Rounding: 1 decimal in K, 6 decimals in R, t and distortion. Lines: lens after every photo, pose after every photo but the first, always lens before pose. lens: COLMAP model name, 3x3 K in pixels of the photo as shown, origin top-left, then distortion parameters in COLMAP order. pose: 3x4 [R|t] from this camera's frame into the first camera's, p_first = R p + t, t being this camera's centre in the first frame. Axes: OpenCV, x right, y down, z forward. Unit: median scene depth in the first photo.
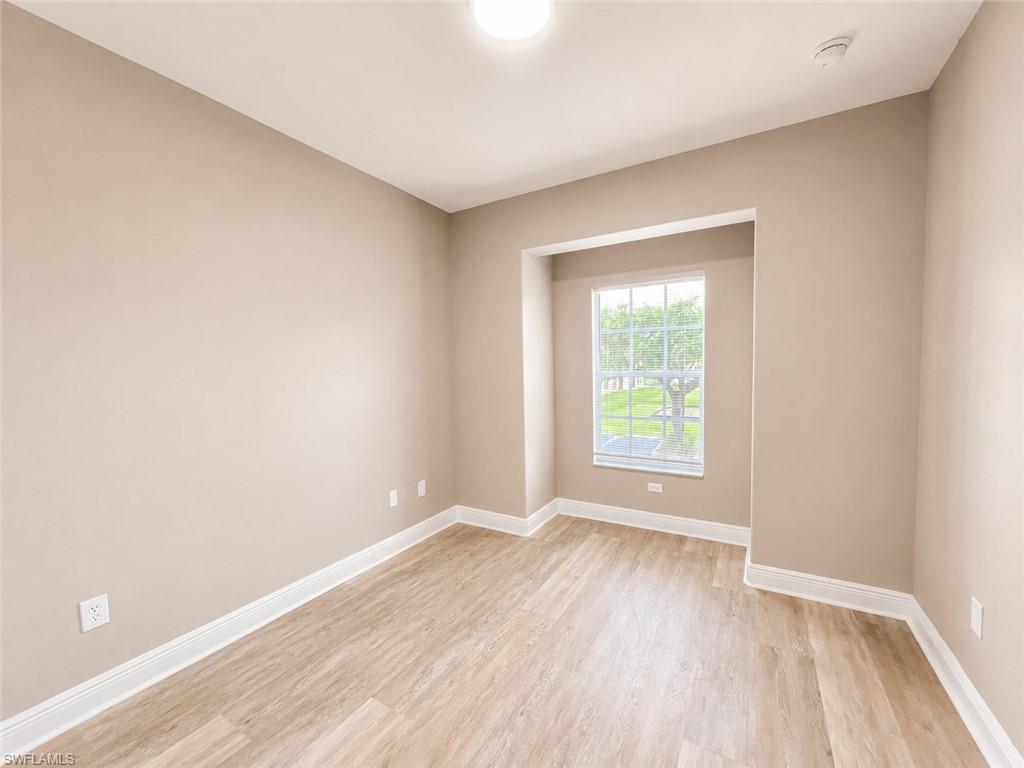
lens RADIAL K [[414.9, 0, 514.9], [0, 414.9, 384.9], [0, 0, 1]] dist [-0.009051, 0.000626]
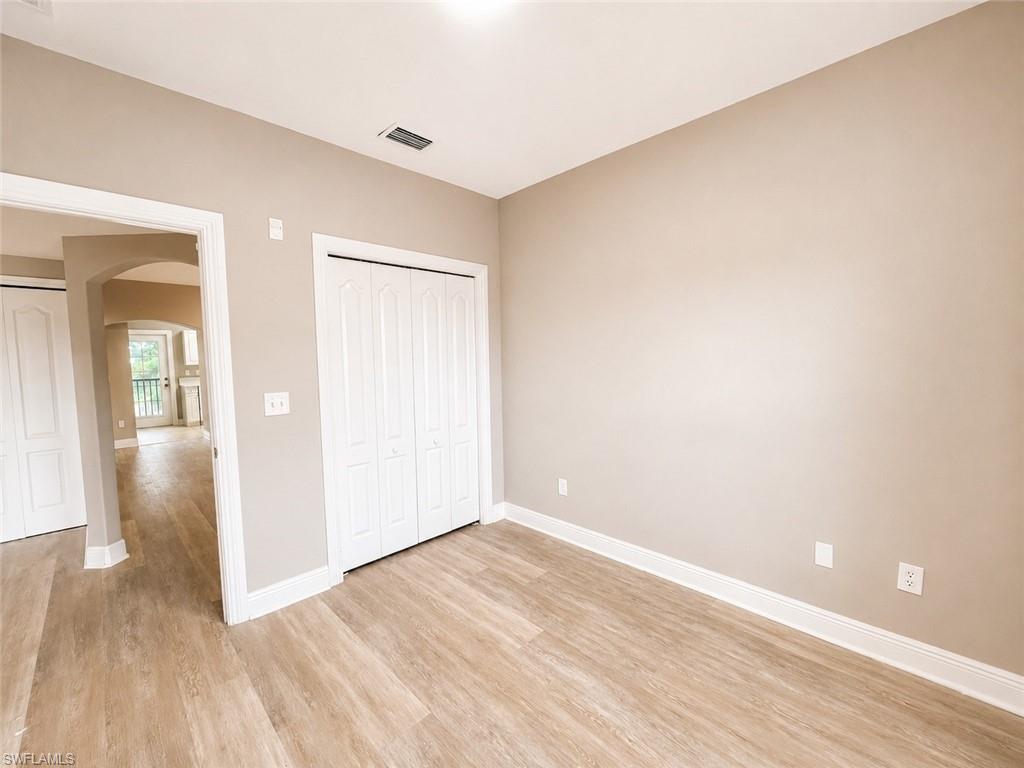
lens RADIAL K [[414.9, 0, 505.9], [0, 414.9, 380.7], [0, 0, 1]] dist [-0.009051, 0.000626]
pose [[-0.267684, 0.092903, -0.959017, 0.587833], [-0.013181, 0.994894, 0.100058, -0.087126], [0.963417, 0.039424, -0.265093, 0.857353]]
